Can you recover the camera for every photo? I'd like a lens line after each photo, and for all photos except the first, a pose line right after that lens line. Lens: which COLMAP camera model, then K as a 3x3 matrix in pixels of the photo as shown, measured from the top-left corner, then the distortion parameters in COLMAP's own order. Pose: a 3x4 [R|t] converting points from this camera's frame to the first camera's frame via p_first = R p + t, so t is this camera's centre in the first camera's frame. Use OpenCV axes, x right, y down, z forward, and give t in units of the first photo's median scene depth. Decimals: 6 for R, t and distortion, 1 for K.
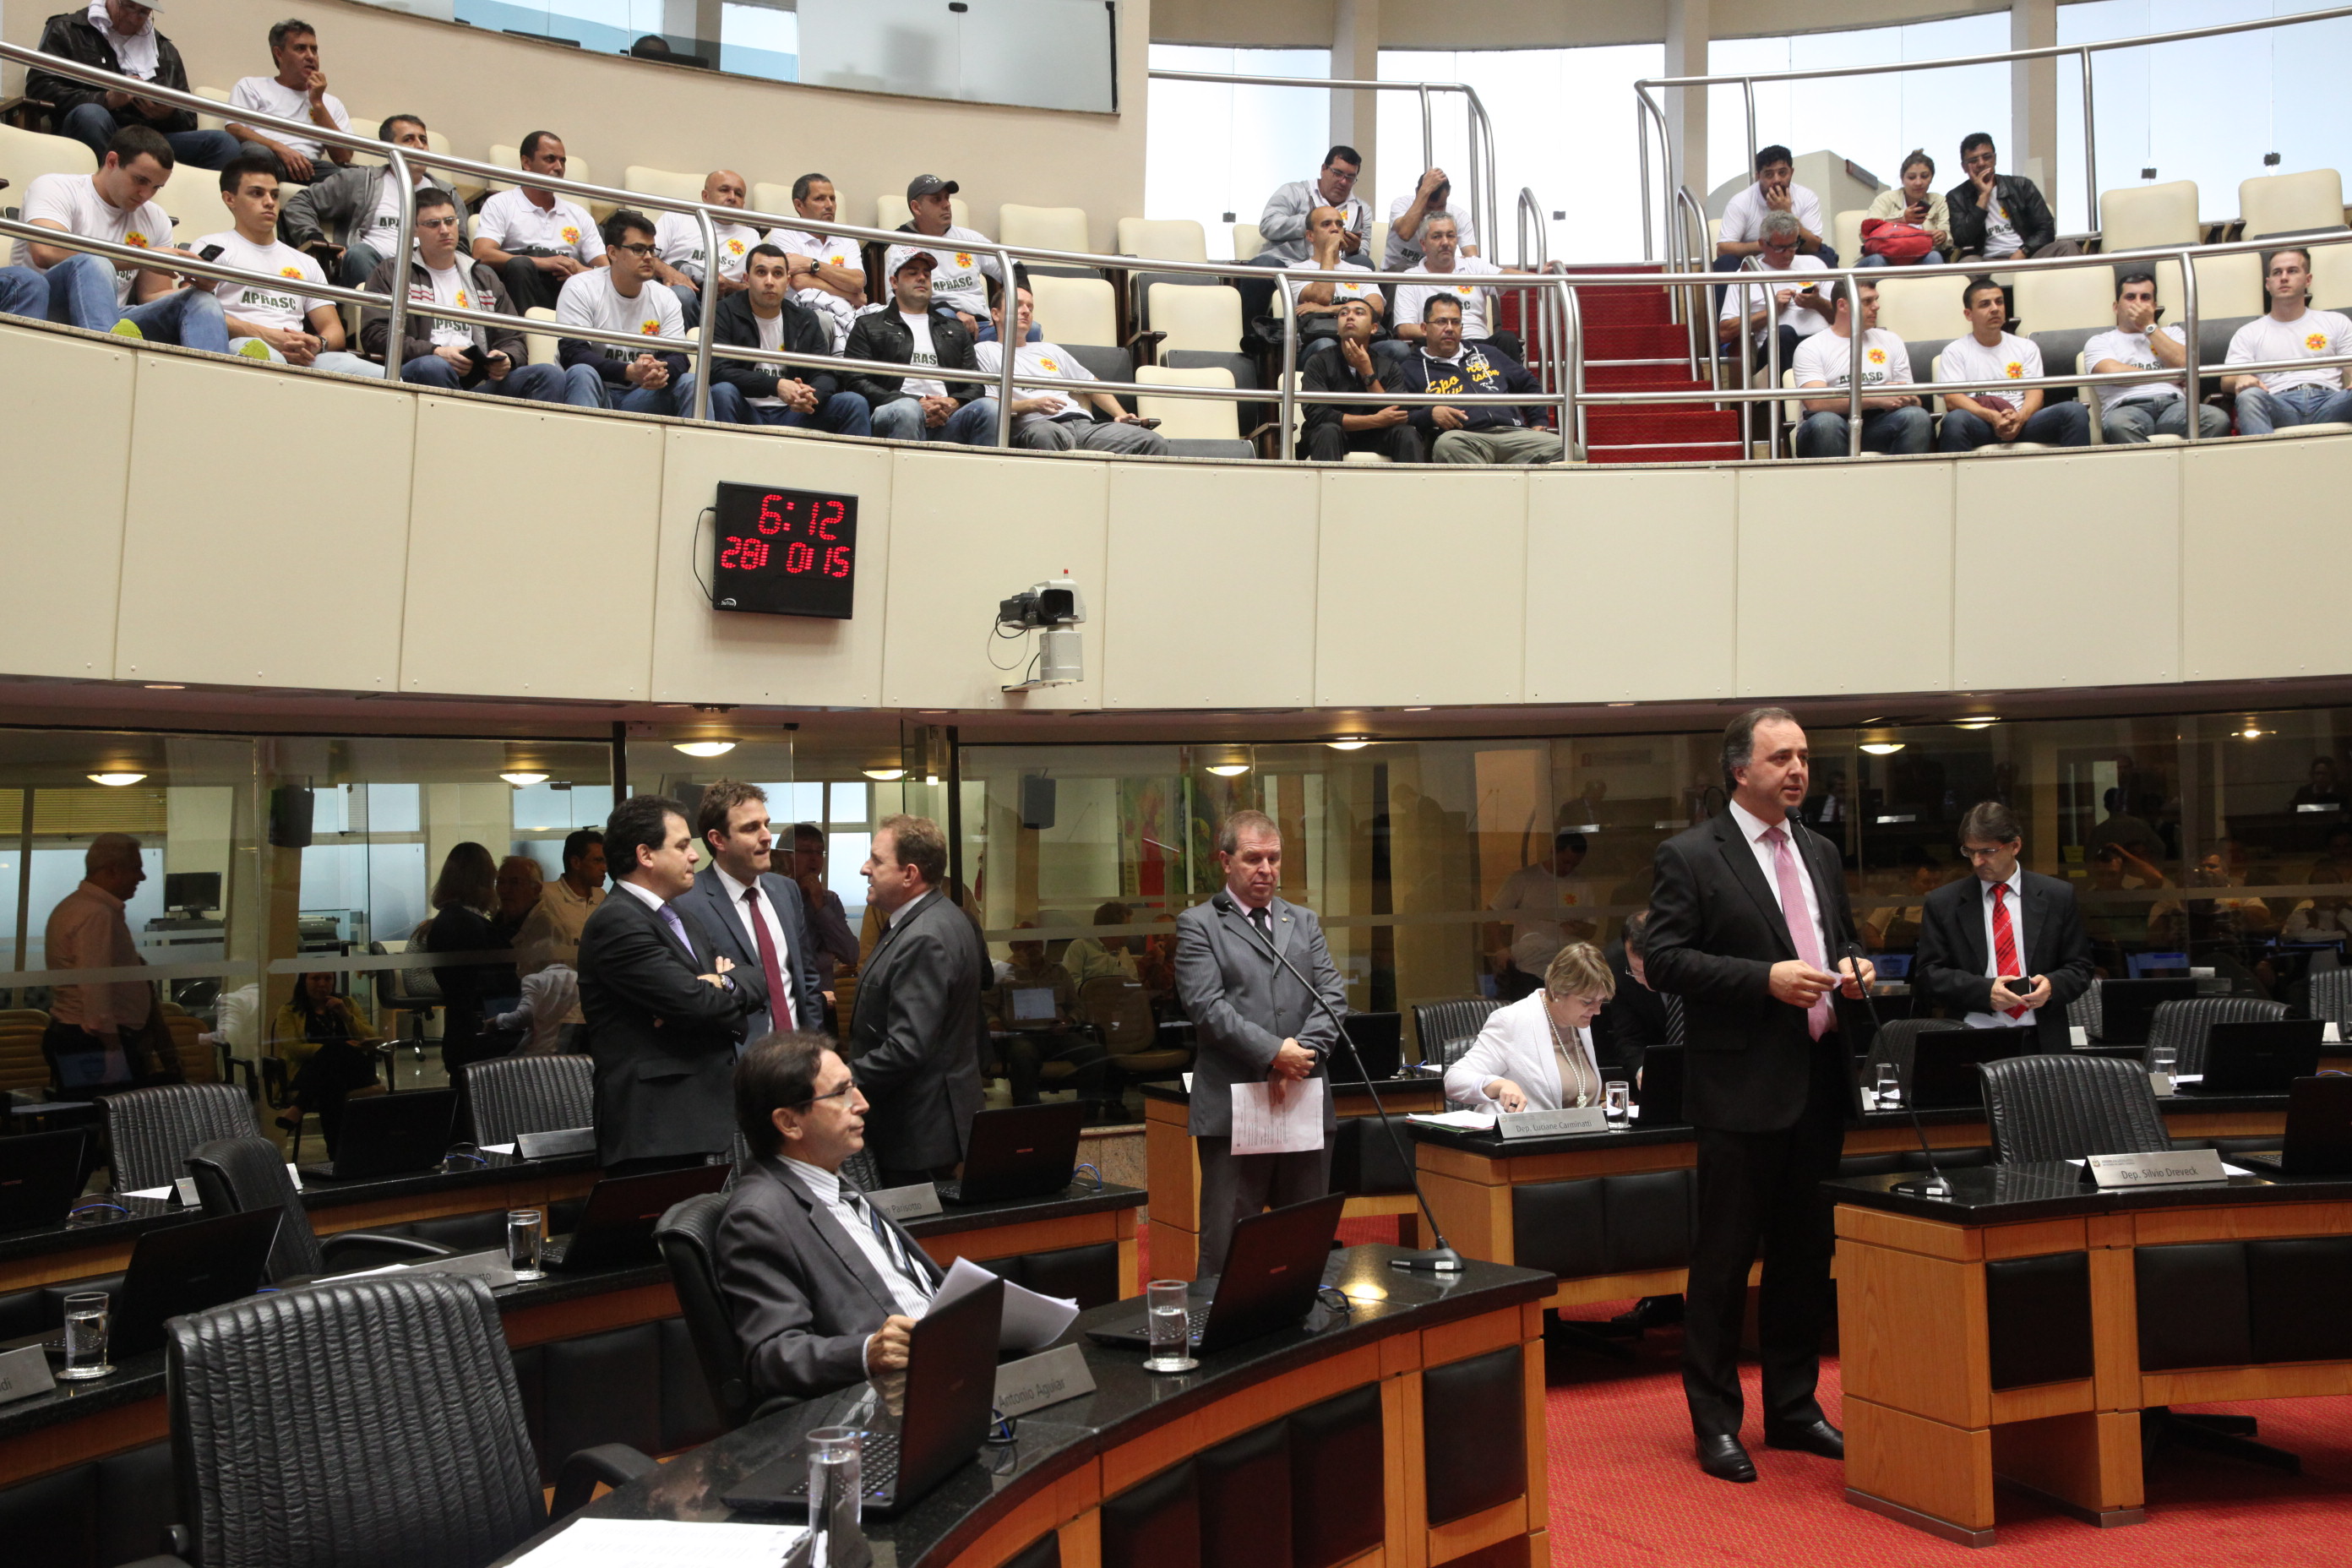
lens RADIAL K [[2276.3, 0, 1176.0], [0, 2276.3, 784.0], [0, 0, 1]] dist [-0.001563, 0.083971]
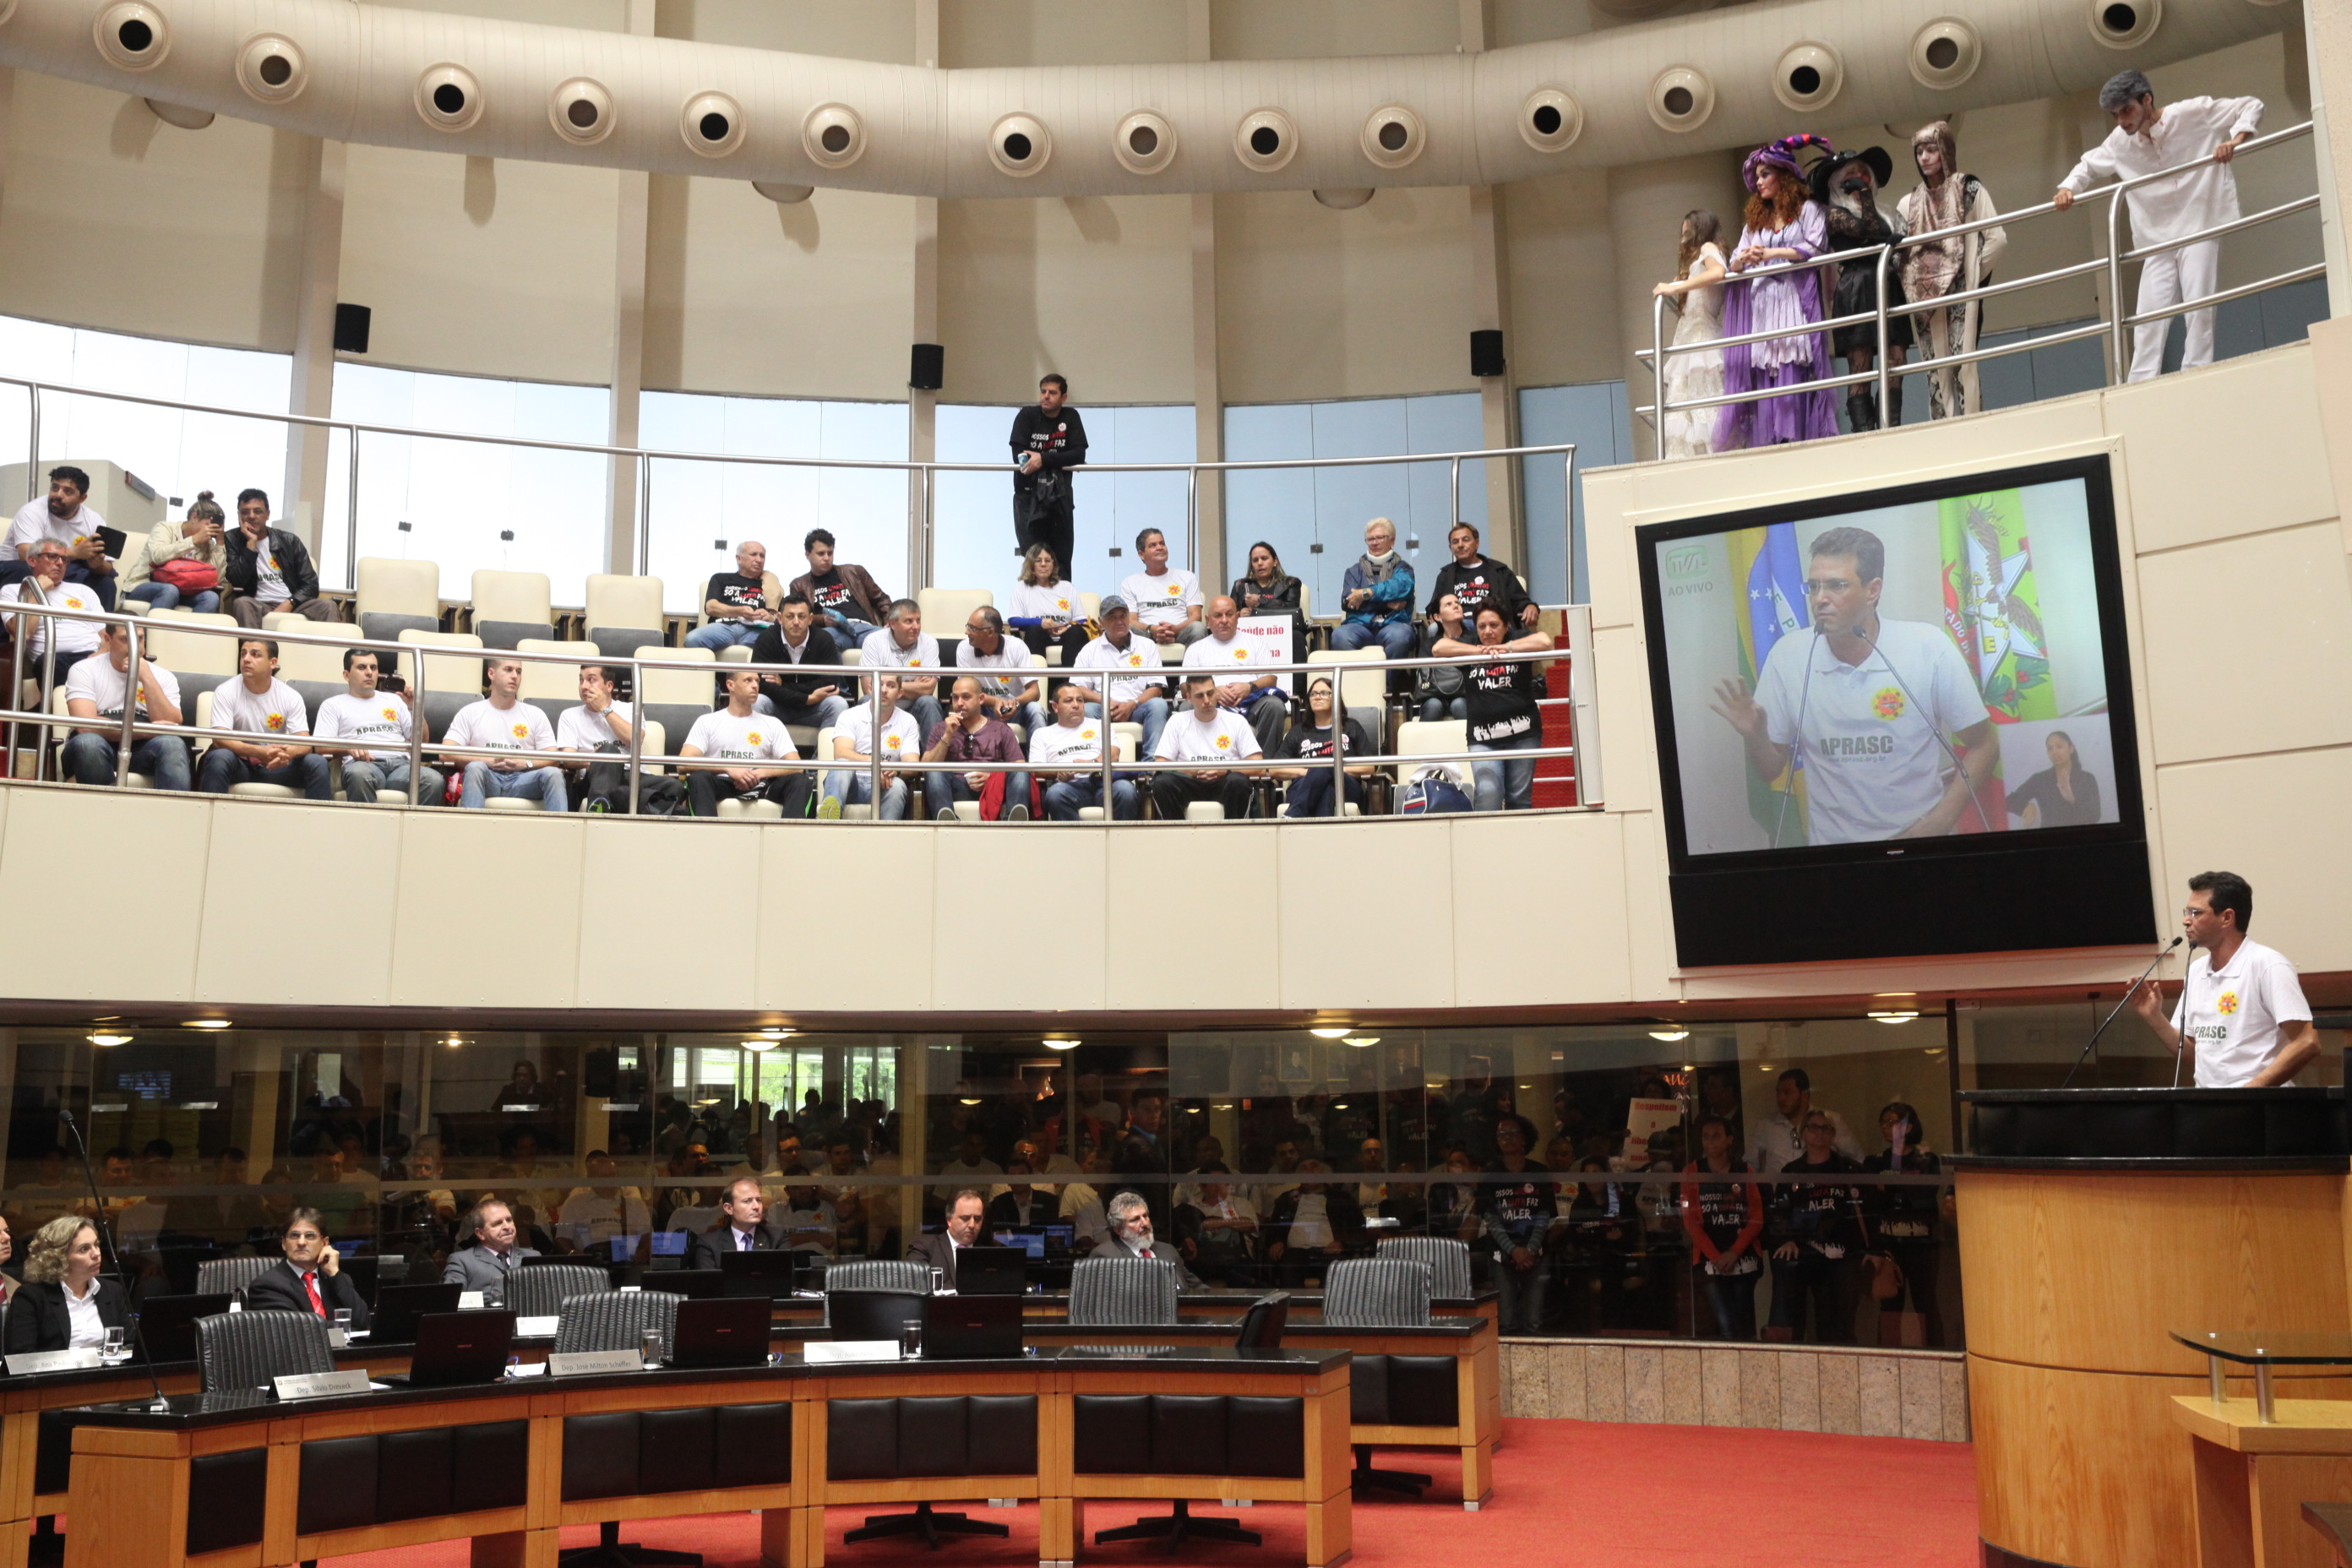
lens RADIAL K [[2566.7, 0, 1176.0], [0, 2566.7, 784.0], [0, 0, 1]] dist [0.031136, 0.036603]
pose [[0.763094, 0.109809, 0.636891, -0.097074], [-0.040271, 0.991624, -0.122719, -0.009385], [-0.645032, 0.067998, 0.761124, -0.251286]]
